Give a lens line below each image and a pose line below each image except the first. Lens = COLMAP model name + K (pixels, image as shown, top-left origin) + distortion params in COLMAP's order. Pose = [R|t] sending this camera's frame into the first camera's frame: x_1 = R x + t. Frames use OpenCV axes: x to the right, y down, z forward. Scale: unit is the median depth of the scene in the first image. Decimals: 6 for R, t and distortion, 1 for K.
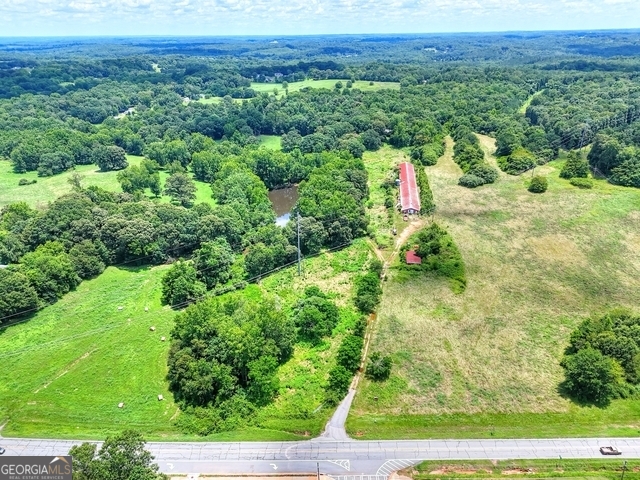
lens RADIAL K [[489.1, 0, 320.0], [0, 489.1, 240.0], [0, 0, 1]] dist [0.080595, -0.067629]
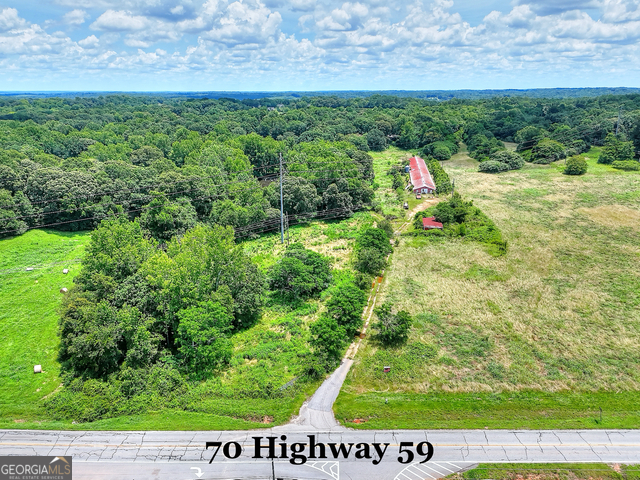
lens RADIAL K [[489.1, 0, 320.0], [0, 489.1, 240.0], [0, 0, 1]] dist [0.080595, -0.067629]
pose [[0.999894, 0.012773, -0.006985, 0.030326], [-0.013398, 0.995072, -0.098251, 0.200798], [0.005696, 0.098334, 0.995137, 0.343545]]
